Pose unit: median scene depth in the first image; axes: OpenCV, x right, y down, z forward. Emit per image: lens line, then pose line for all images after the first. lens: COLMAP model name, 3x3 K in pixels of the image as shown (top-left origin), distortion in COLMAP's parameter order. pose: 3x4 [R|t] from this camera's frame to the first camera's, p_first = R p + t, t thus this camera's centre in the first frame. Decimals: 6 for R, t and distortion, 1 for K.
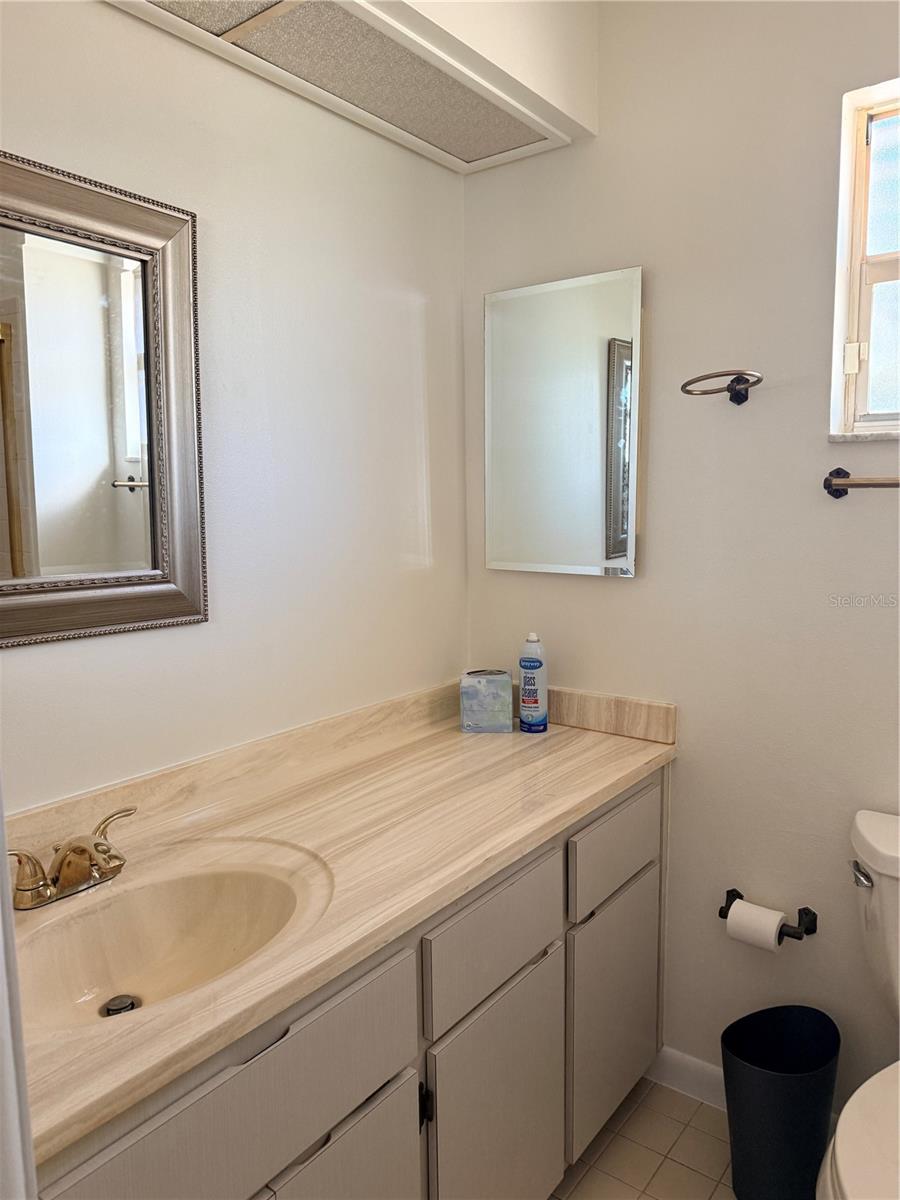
lens RADIAL K [[830.5, 0, 445.7], [0, 830.5, 592.6], [0, 0, 1]] dist [0.024912, -0.031167]
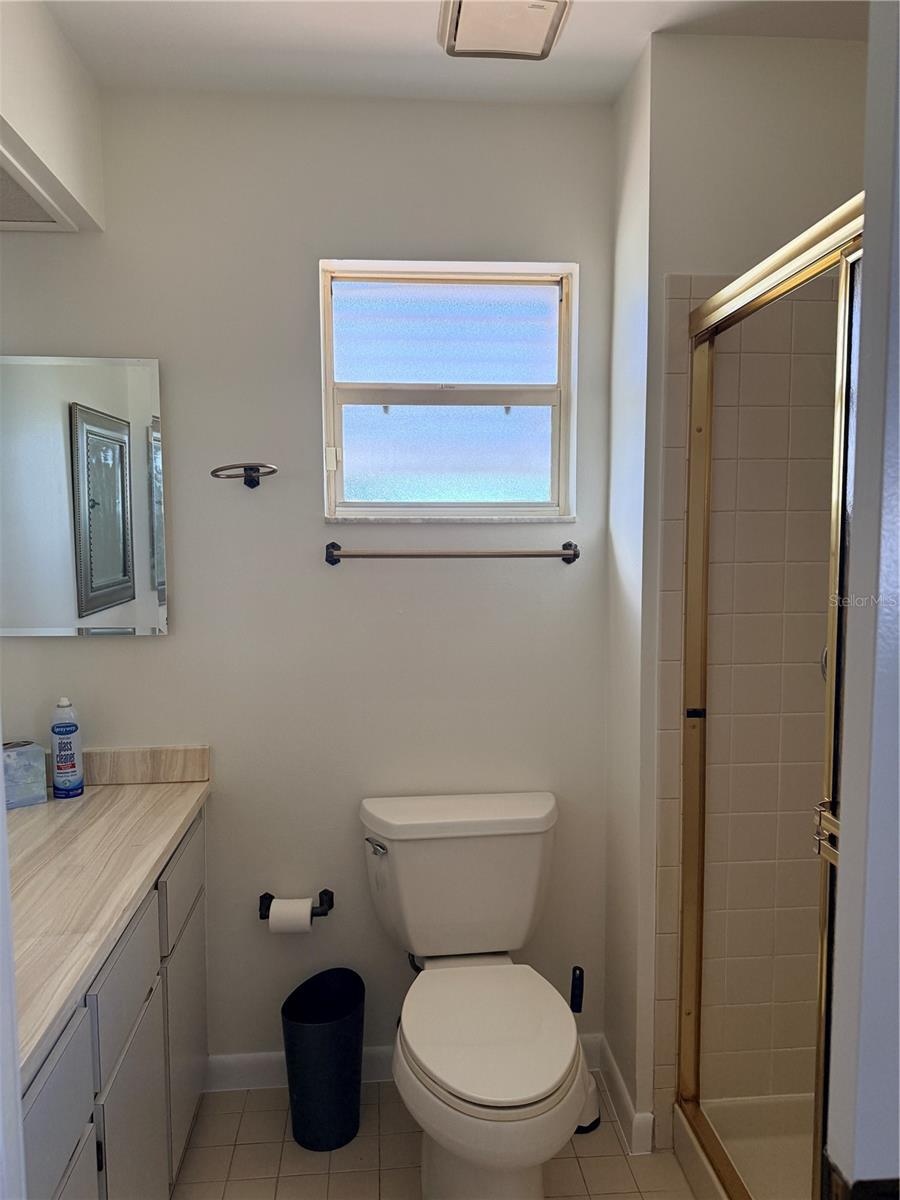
lens RADIAL K [[830.5, 0, 448.3], [0, 830.5, 605.9], [0, 0, 1]] dist [0.024912, -0.031167]
pose [[0.734567, -0.046069, 0.676970, -0.251432], [0.073484, 0.997226, -0.011873, -0.018390], [-0.674545, 0.058468, 0.735915, -0.069370]]
